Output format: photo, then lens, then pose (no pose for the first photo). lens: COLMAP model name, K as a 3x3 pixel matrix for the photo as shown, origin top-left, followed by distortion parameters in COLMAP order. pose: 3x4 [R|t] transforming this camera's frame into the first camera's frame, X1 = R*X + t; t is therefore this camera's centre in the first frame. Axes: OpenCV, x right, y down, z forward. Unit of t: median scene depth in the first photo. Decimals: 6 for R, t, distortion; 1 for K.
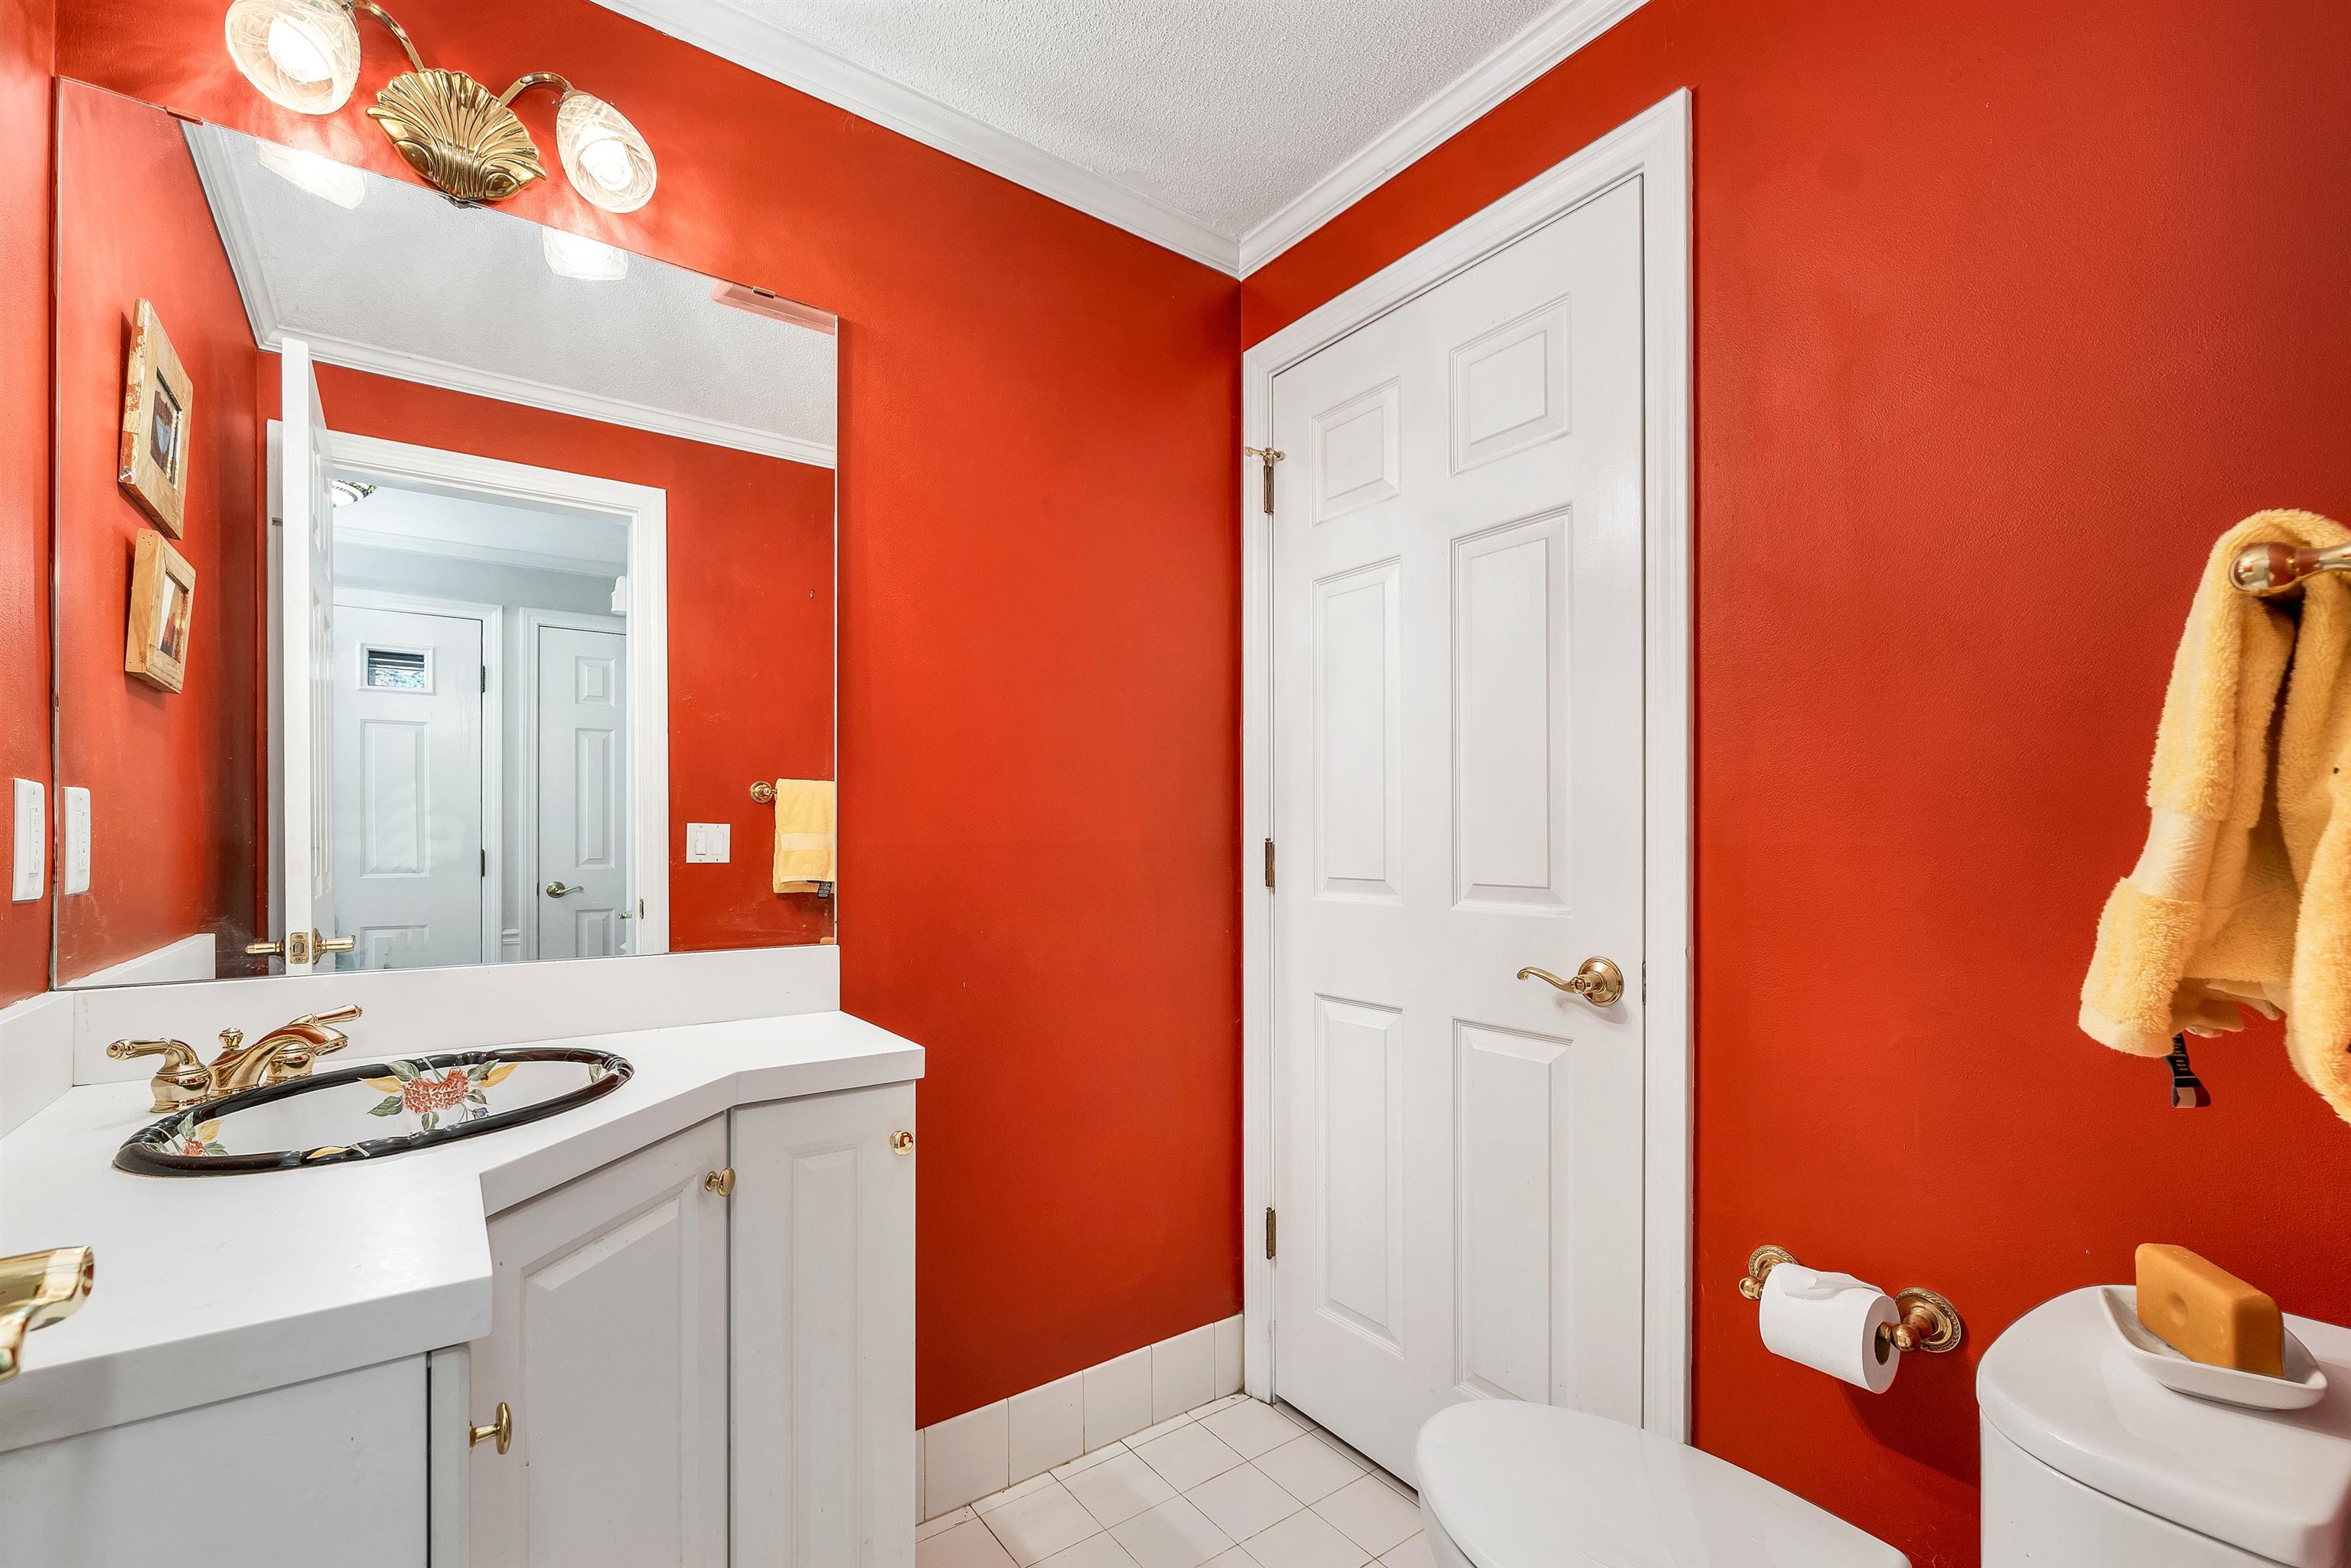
lens RADIAL K [[1007.9, 0, 1172.4], [0, 1007.9, 836.6], [0, 0, 1]] dist [0.000664, 0.000249]
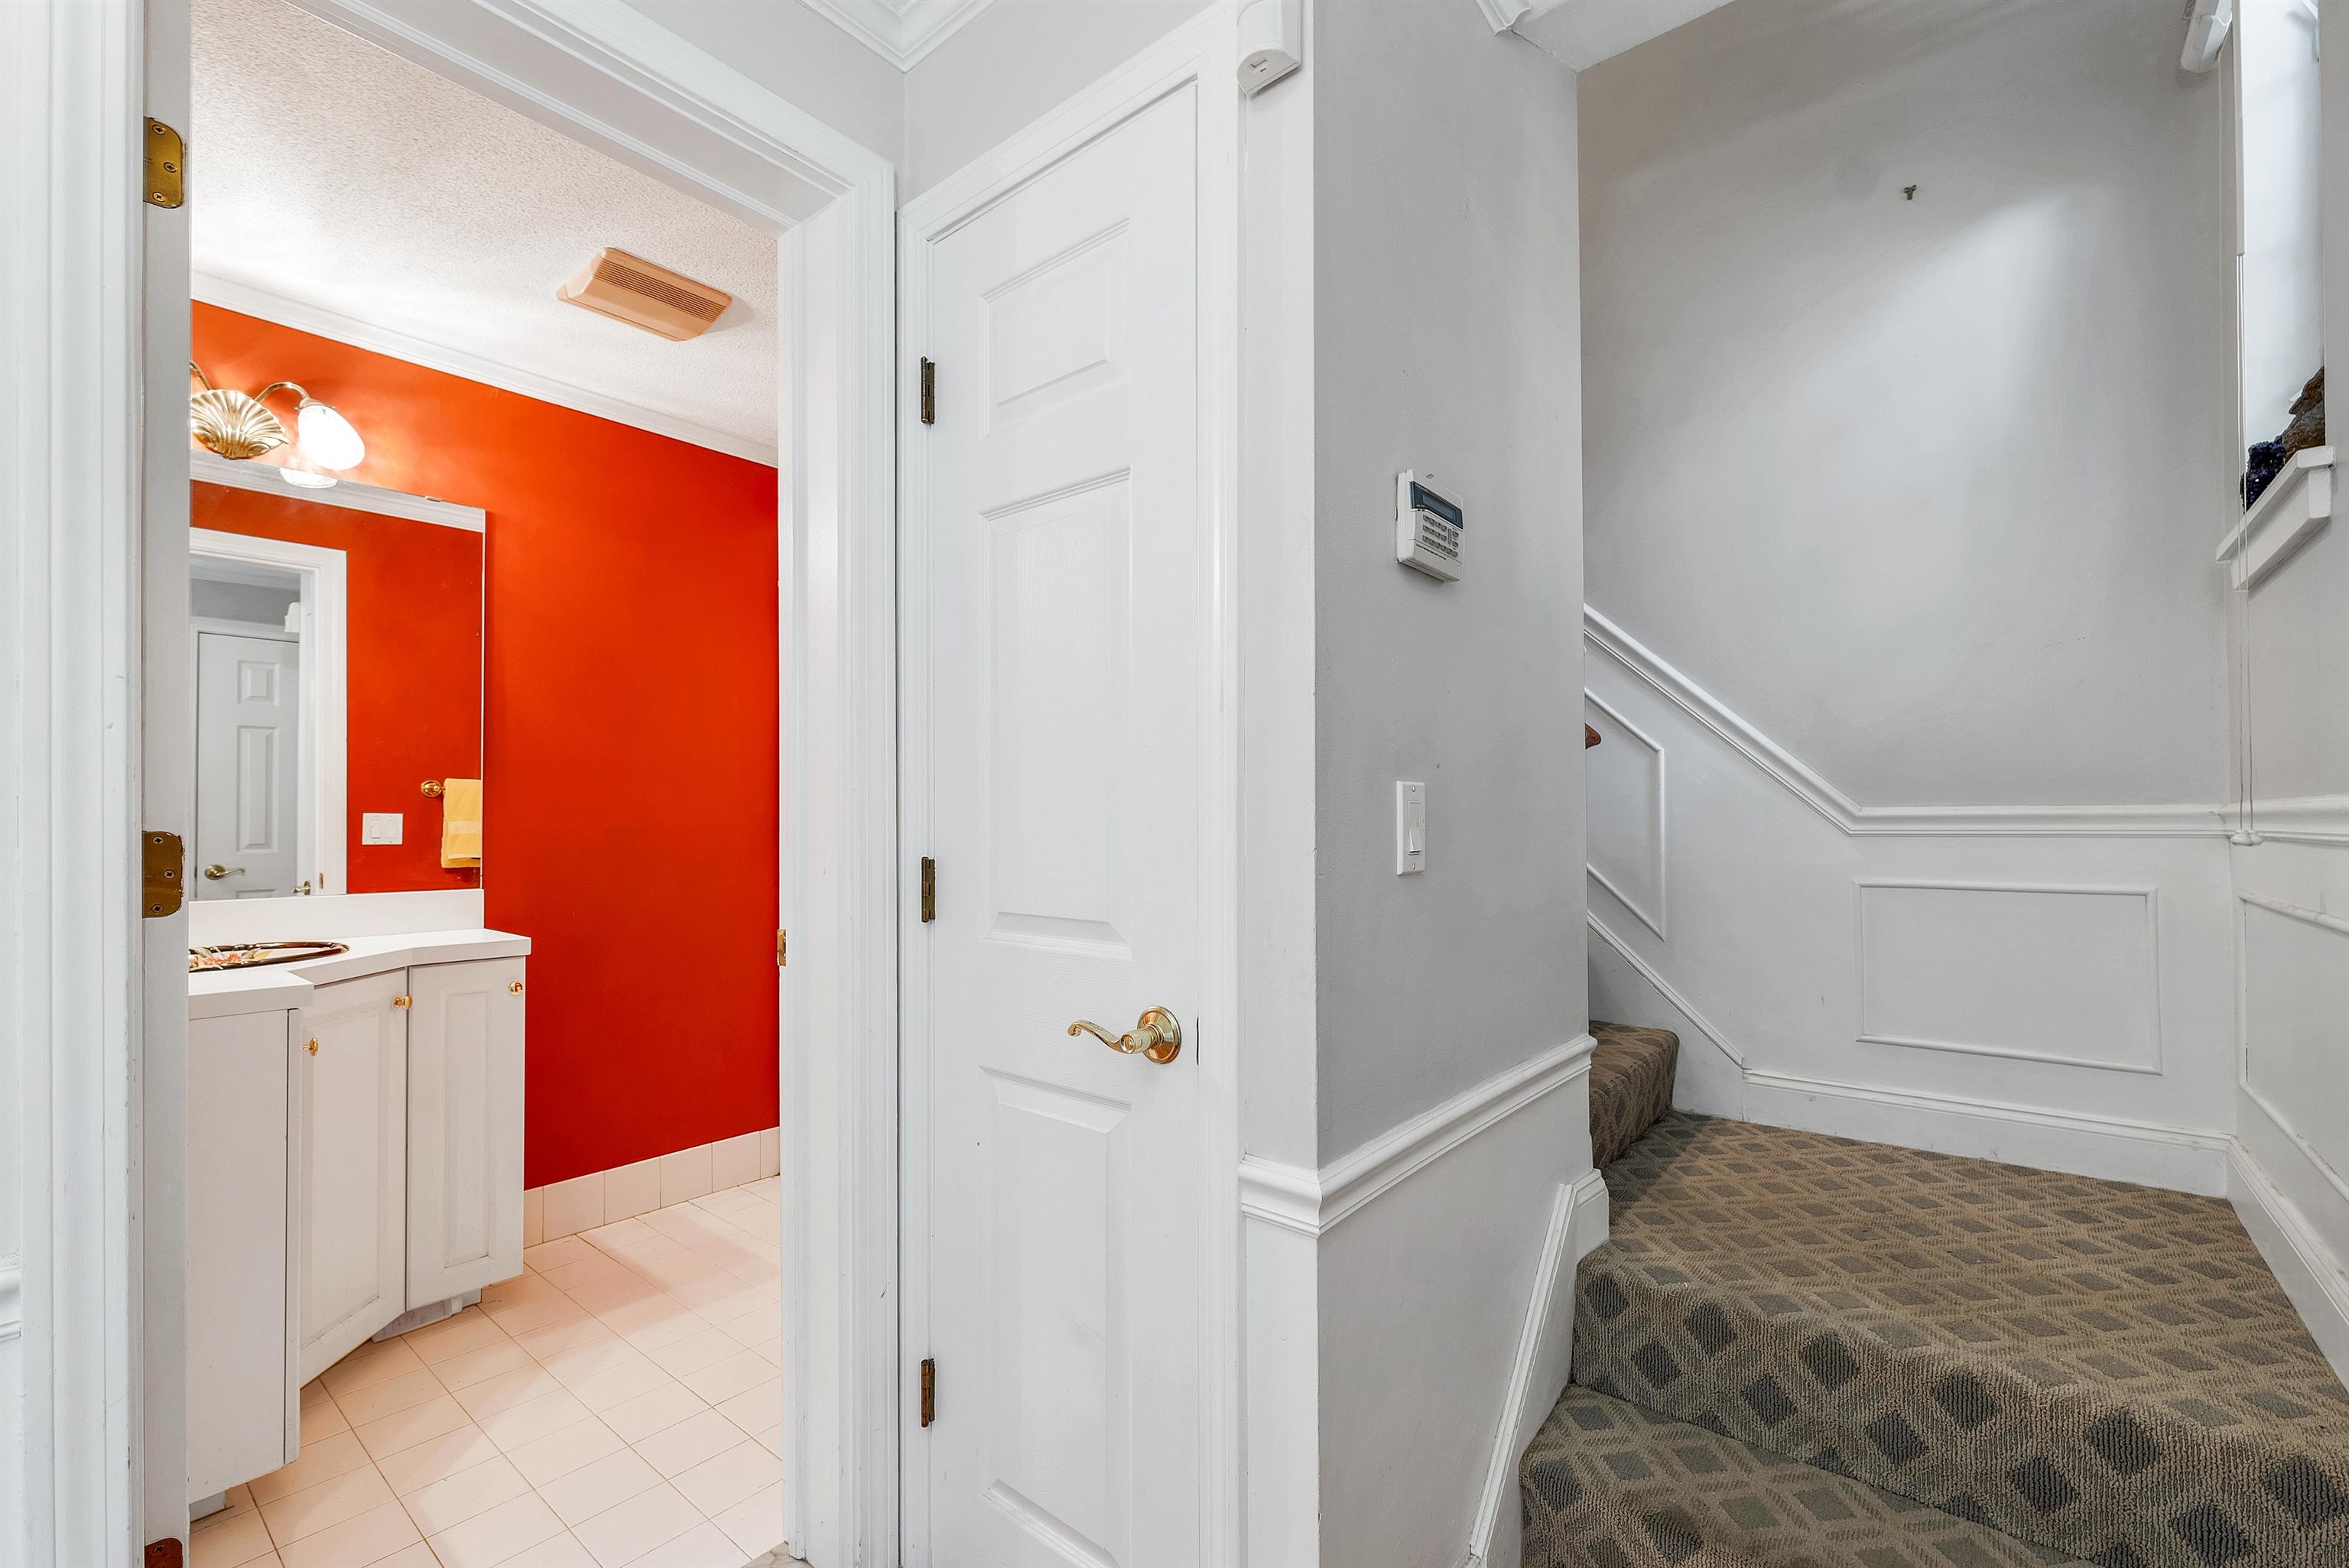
lens RADIAL K [[988.2, 0, 1174.7], [0, 988.2, 810.6], [0, 0, 1]] dist [0.000281, -0.000478]
pose [[0.967319, 0.000564, 0.253561, 0.204435], [0.002130, 0.999944, -0.010349, -0.001617], [-0.253553, 0.010551, 0.967264, -0.493937]]
